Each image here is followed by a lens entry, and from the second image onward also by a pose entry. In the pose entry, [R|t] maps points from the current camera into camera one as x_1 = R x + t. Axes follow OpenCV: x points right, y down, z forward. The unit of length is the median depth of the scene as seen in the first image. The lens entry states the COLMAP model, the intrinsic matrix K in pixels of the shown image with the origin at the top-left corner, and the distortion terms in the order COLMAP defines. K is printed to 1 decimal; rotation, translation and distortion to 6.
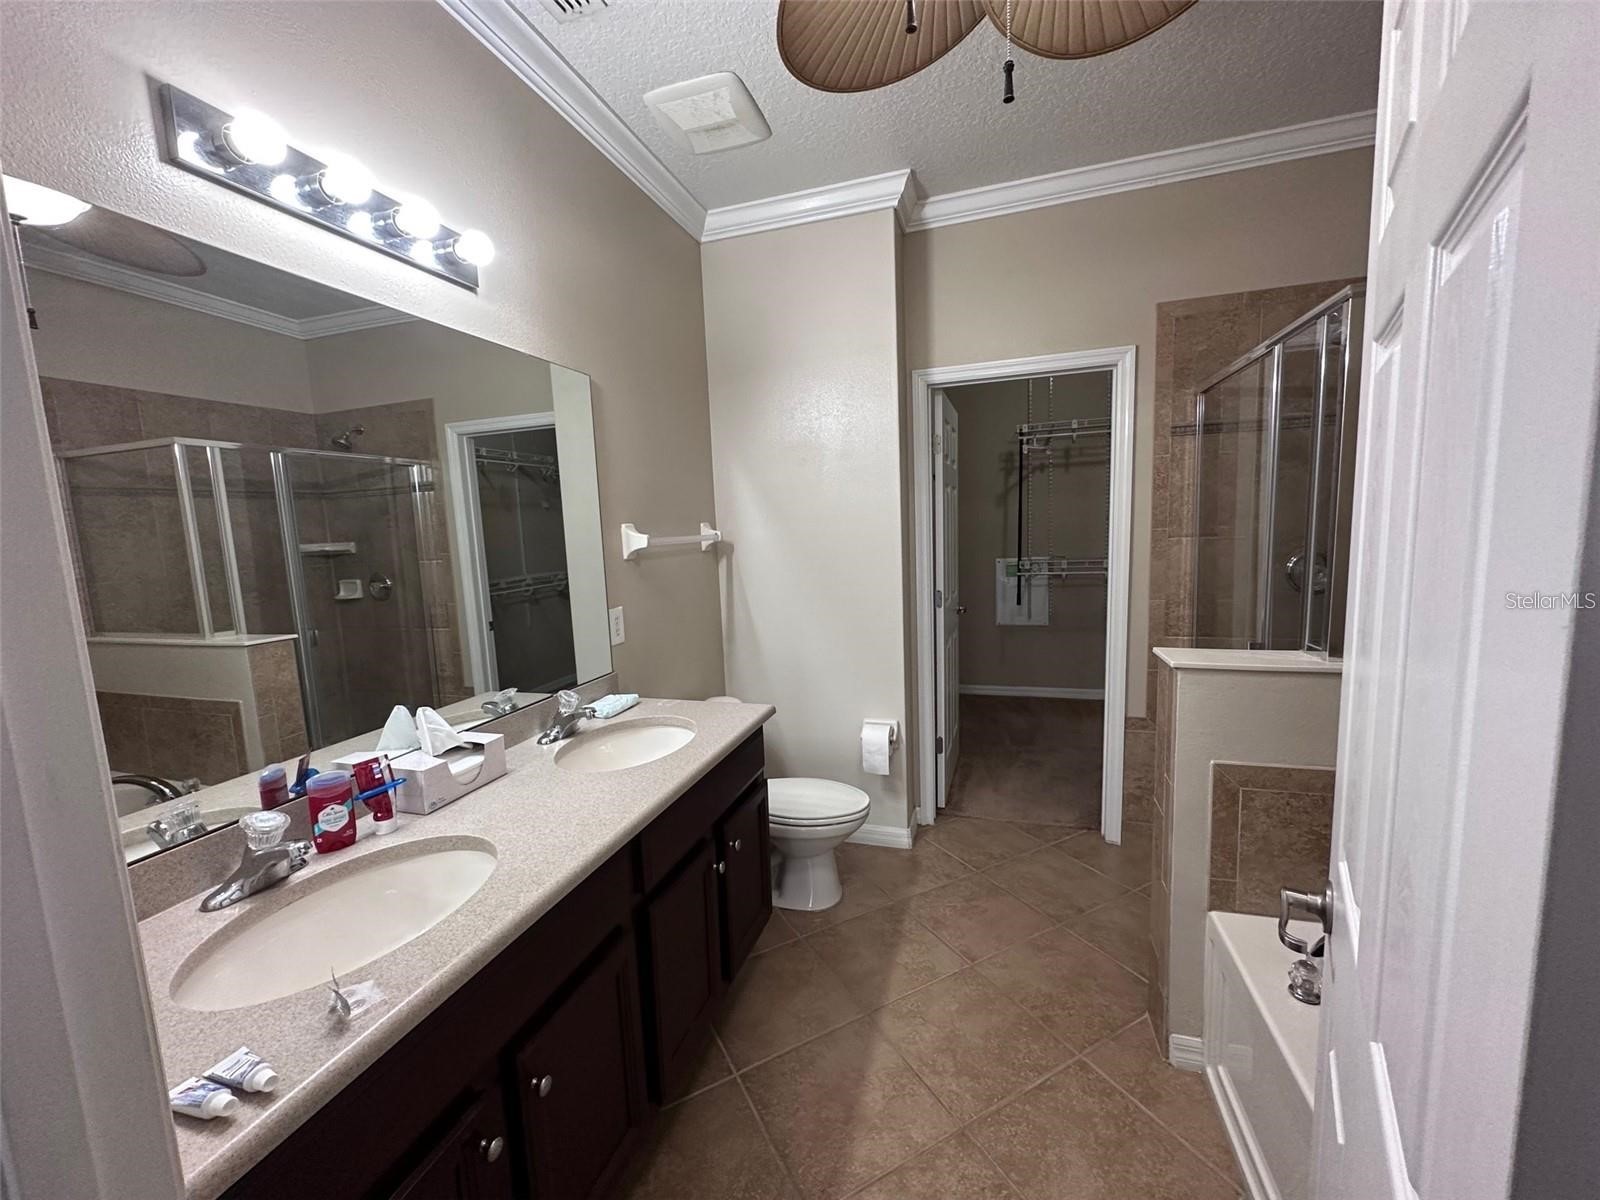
lens RADIAL K [[637.2, 0, 799.1], [0, 637.2, 601.6], [0, 0, 1]] dist [0.000844, -0.000048]
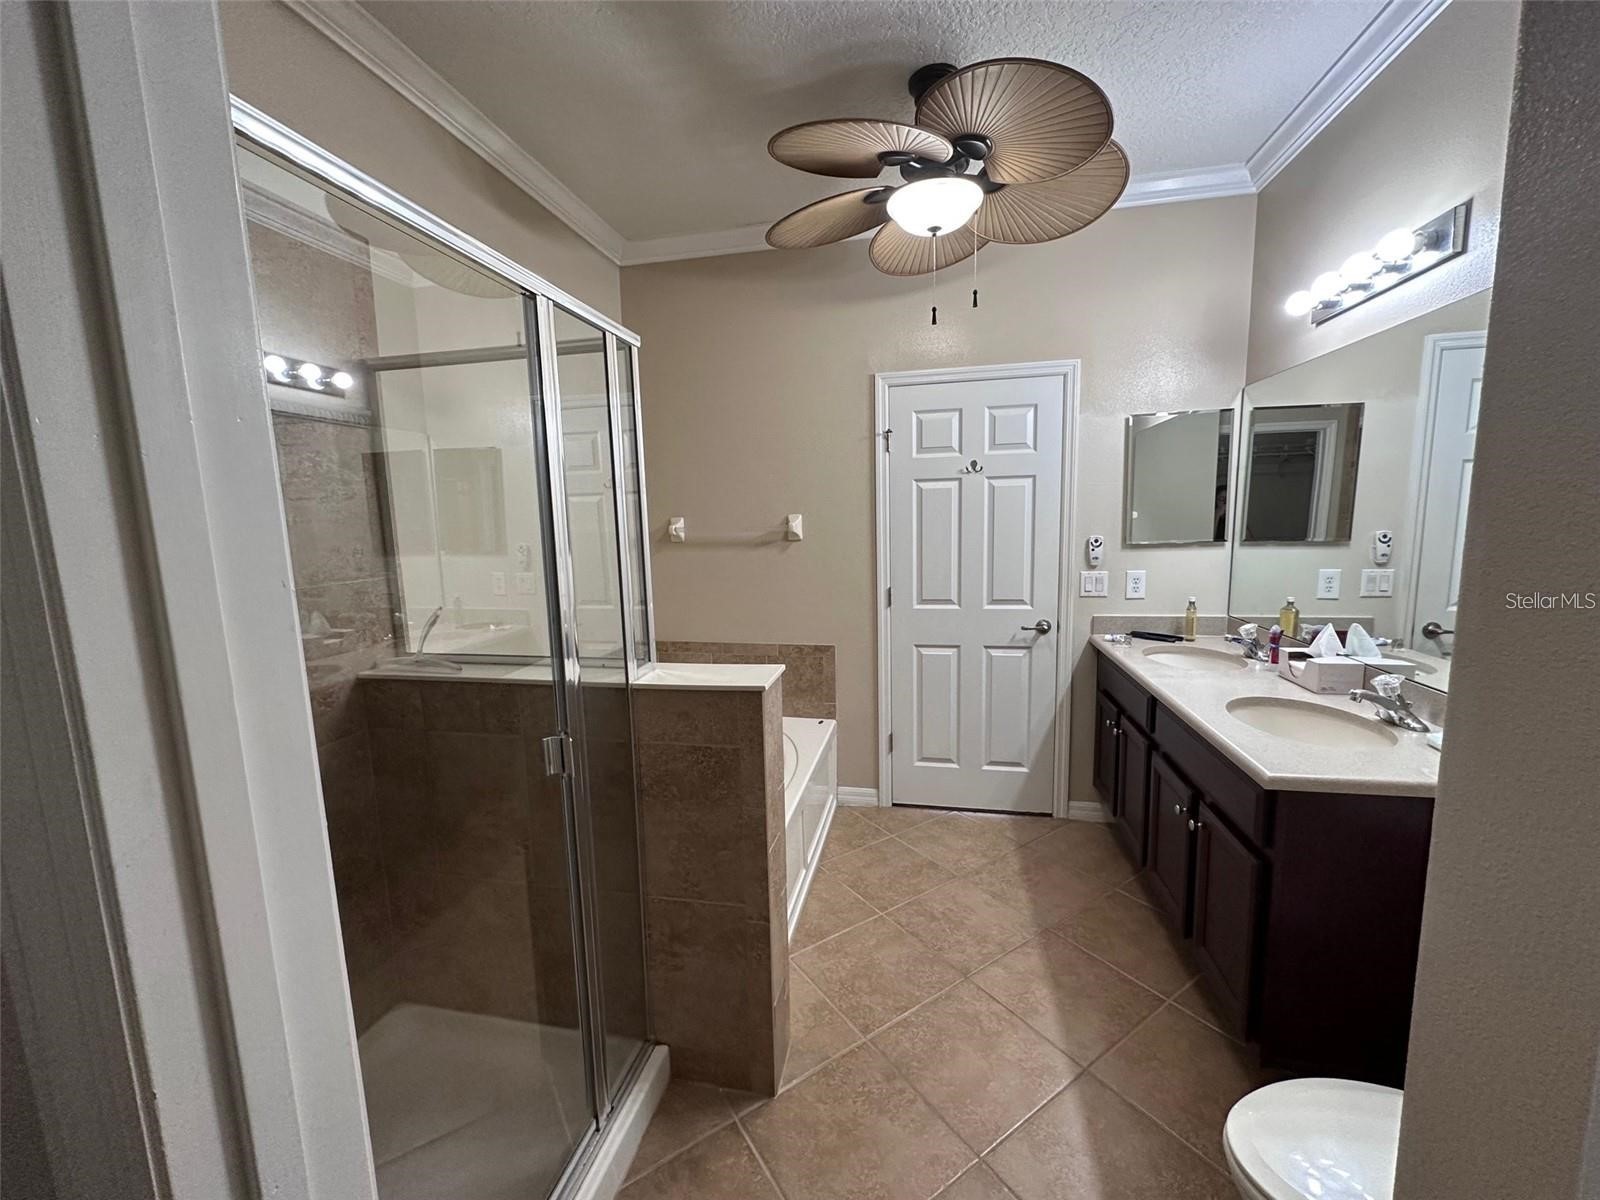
lens RADIAL K [[637.2, 0, 798.9], [0, 637.2, 599.7], [0, 0, 1]] dist [0.000844, -0.000048]
pose [[-0.993152, 0.079458, -0.085652, 0.382106], [0.055162, 0.965166, 0.255759, -0.169628], [0.102991, 0.249282, -0.962939, 1.193797]]
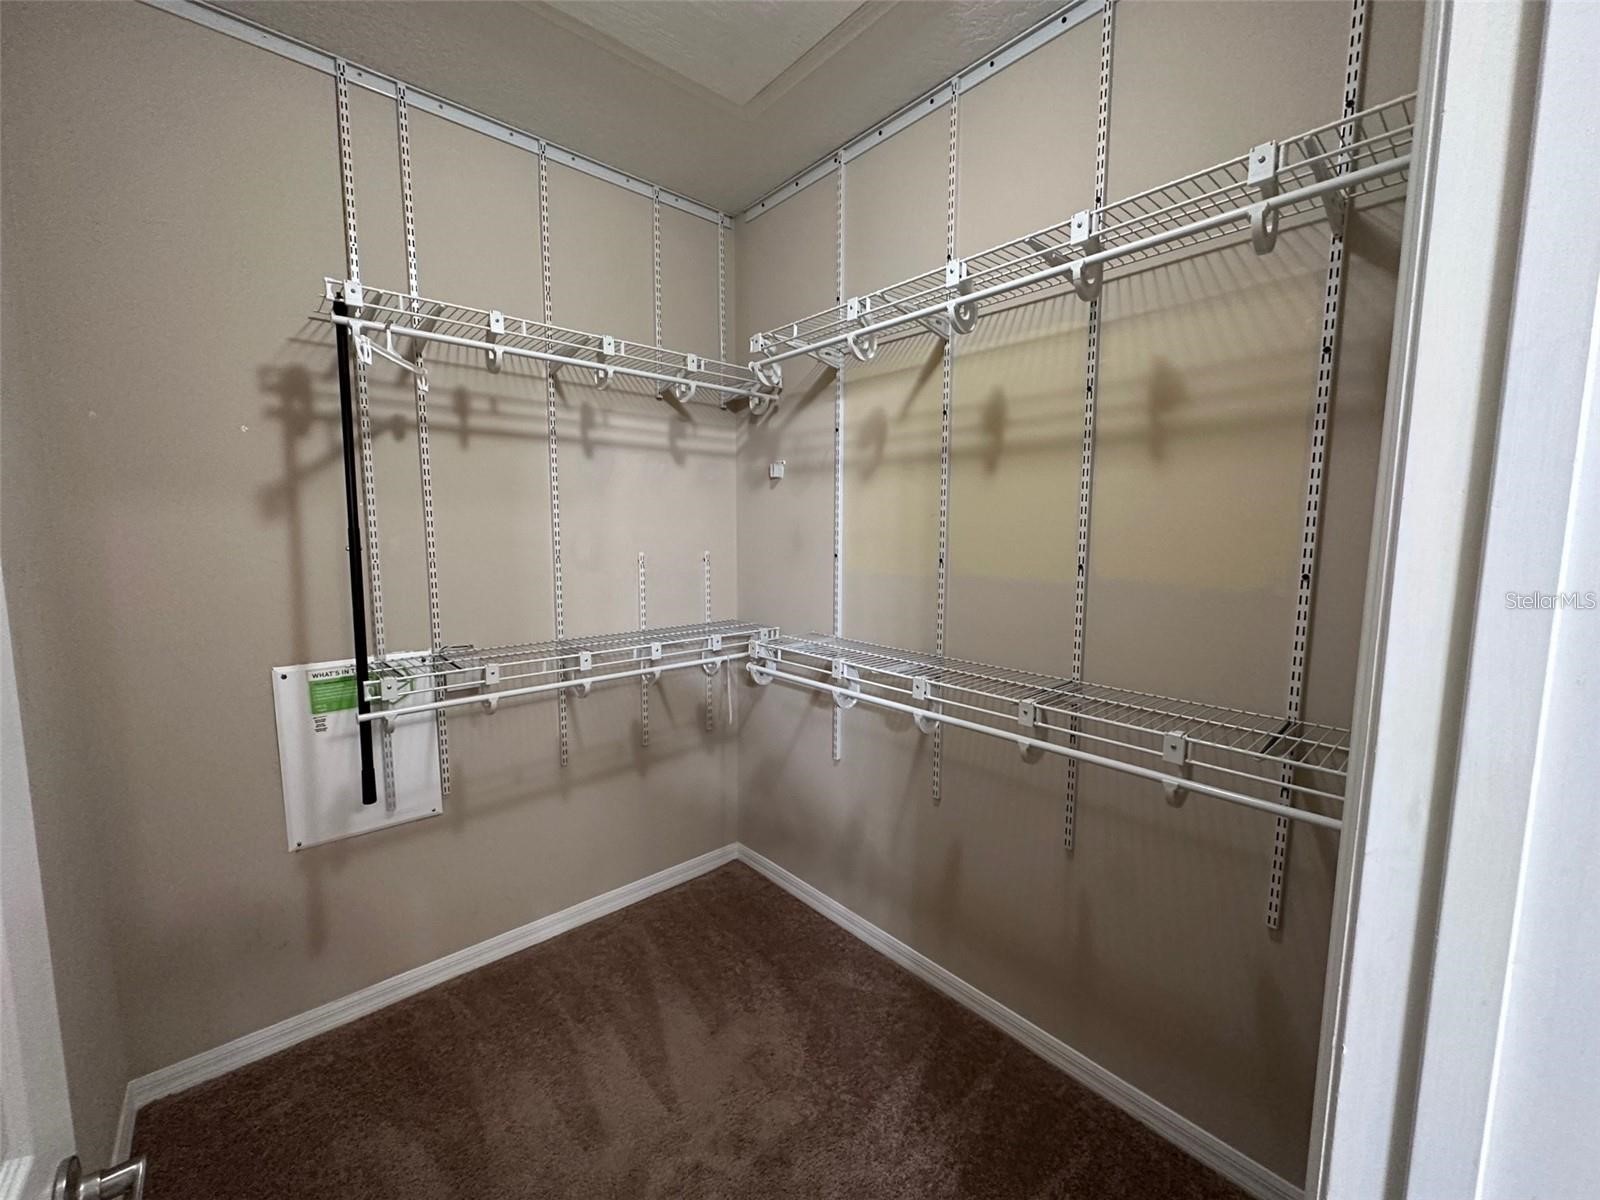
lens RADIAL K [[637.2, 0, 795.4], [0, 637.2, 600.4], [0, 0, 1]] dist [0.000844, -0.000048]
pose [[0.522351, -0.045898, 0.851494, 0.171773], [0.076883, 0.997018, 0.006578, -0.088778], [-0.849257, 0.062029, 0.524323, 0.601238]]
